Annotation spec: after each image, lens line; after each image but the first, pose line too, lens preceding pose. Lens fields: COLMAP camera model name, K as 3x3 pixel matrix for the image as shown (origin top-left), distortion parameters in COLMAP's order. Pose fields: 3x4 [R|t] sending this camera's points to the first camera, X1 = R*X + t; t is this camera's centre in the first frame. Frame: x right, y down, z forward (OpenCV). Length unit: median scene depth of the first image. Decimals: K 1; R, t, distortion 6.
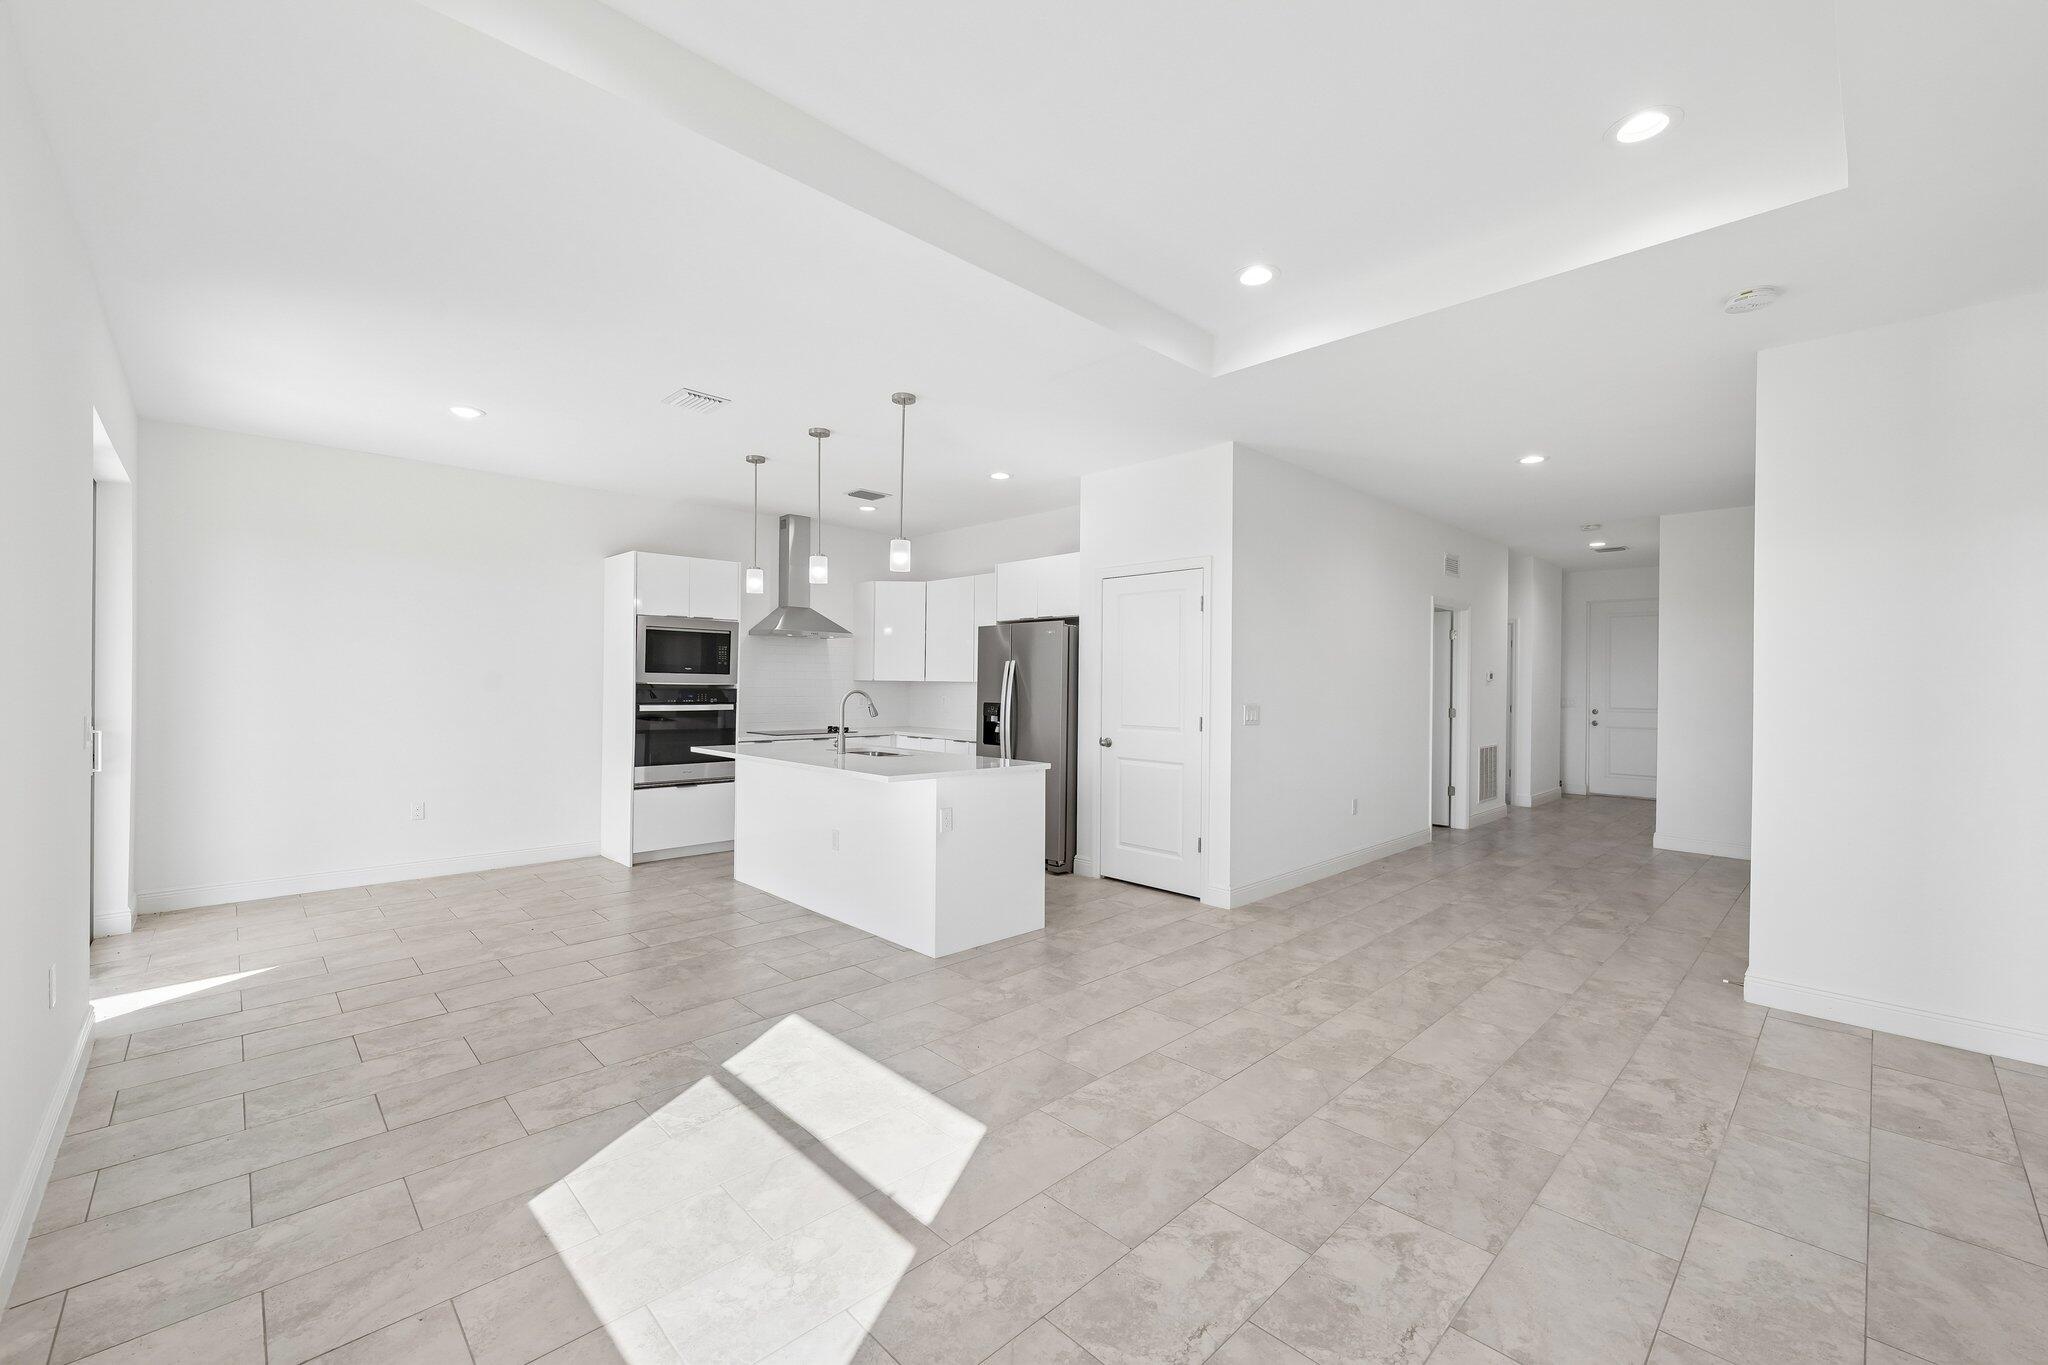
lens RADIAL K [[828.9, 0, 1023.7], [0, 828.9, 678.6], [0, 0, 1]] dist [0.000360, -0.000536]
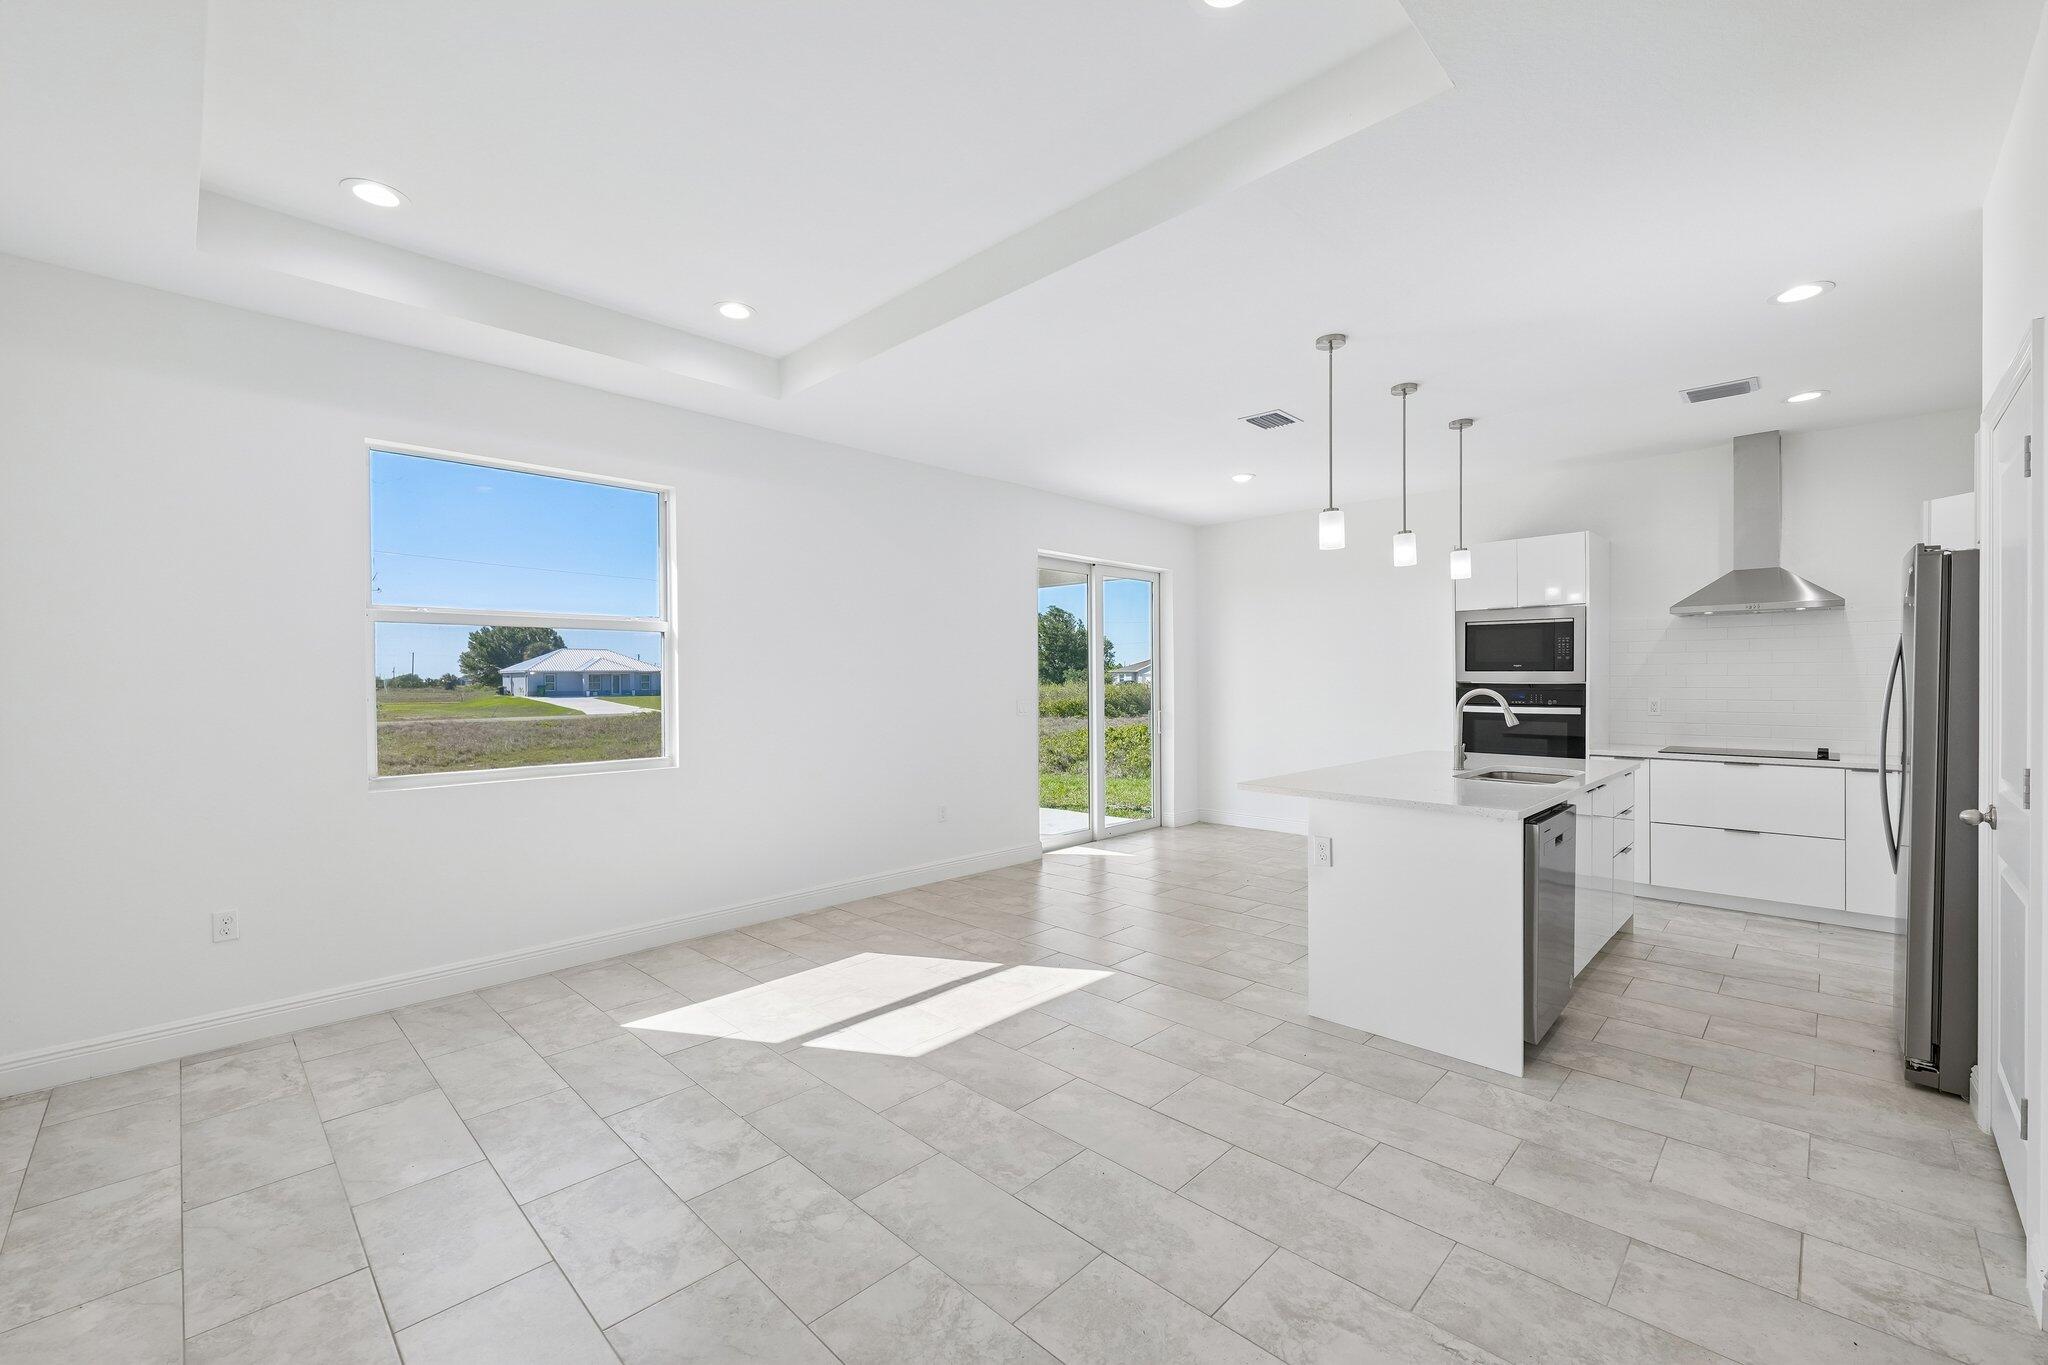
lens RADIAL K [[828.9, 0, 1023.7], [0, 828.9, 678.6], [0, 0, 1]] dist [0.000360, -0.000536]
pose [[0.026952, -0.009322, -0.999593, 0.616097], [0.010752, 0.999901, -0.009035, 0.005564], [0.999579, -0.010504, 0.027049, 0.599456]]
